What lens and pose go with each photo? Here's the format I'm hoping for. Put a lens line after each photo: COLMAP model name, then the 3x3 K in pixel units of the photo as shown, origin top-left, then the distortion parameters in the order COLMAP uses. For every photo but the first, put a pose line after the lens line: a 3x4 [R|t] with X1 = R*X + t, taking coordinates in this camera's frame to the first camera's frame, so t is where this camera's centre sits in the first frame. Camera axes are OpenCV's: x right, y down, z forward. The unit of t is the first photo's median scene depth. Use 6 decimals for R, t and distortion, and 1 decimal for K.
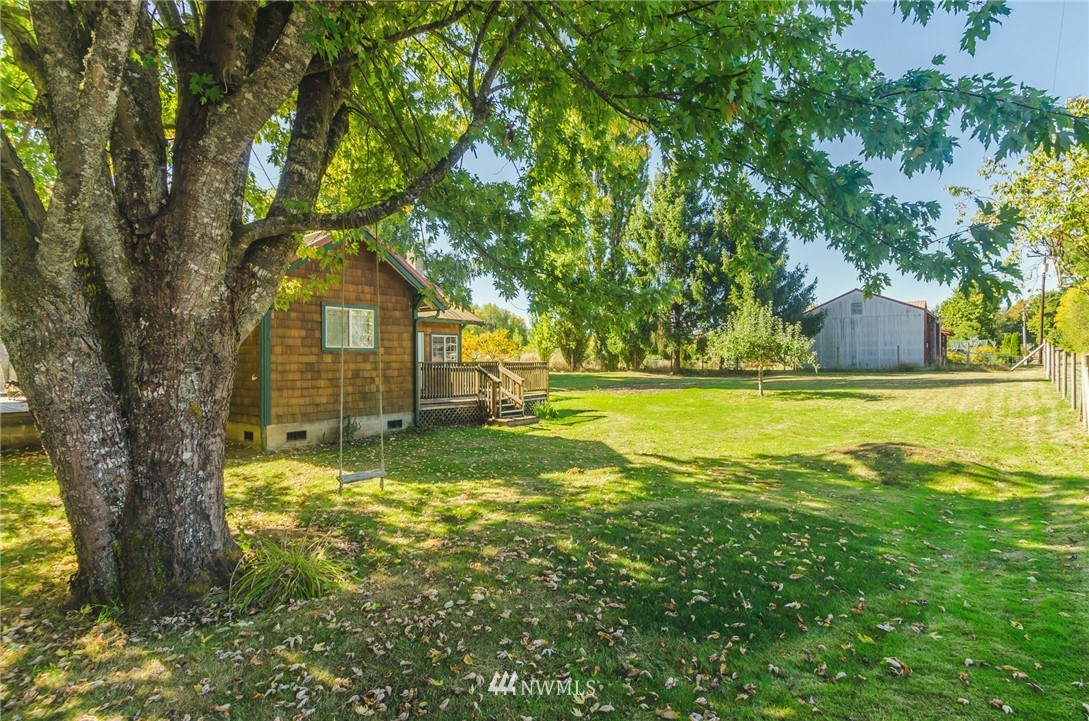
lens RADIAL K [[528.7, 0, 548.3], [0, 528.7, 359.1], [0, 0, 1]] dist [0.002721, -0.001845]
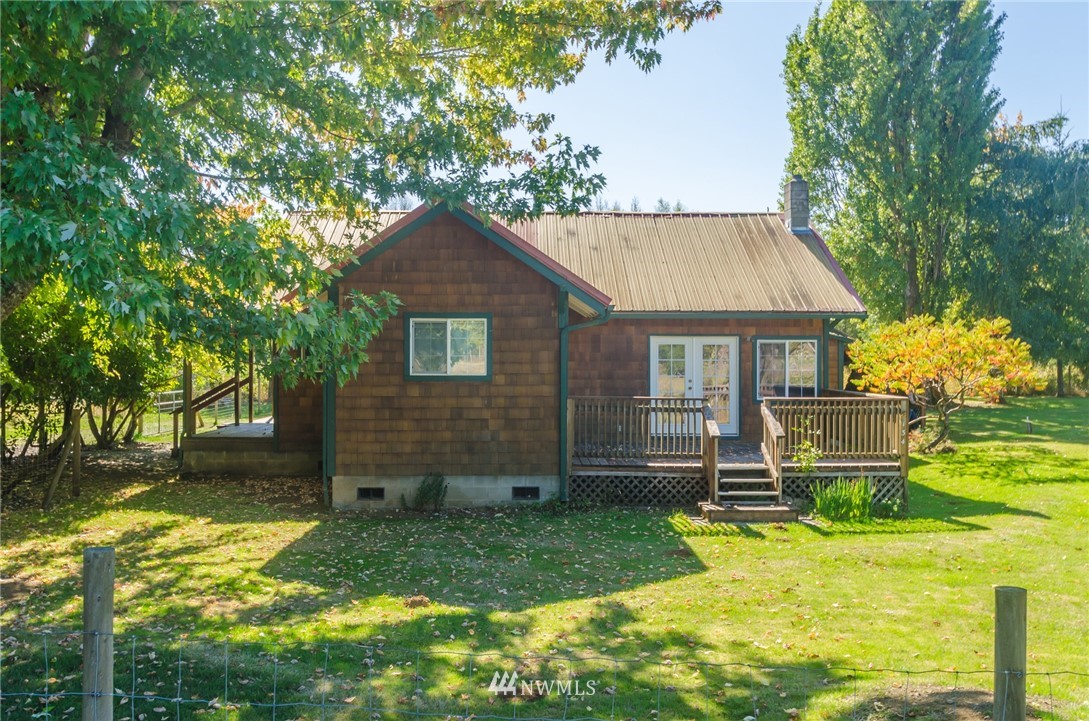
lens RADIAL K [[992.4, 0, 537.7], [0, 992.4, 359.5], [0, 0, 1]] dist [-0.009779, -0.003911]
pose [[0.660719, 0.012002, -0.750537, 0.642442], [-0.006309, 0.999926, 0.010436, -0.053651], [0.750607, -0.002160, 0.660746, 0.217295]]
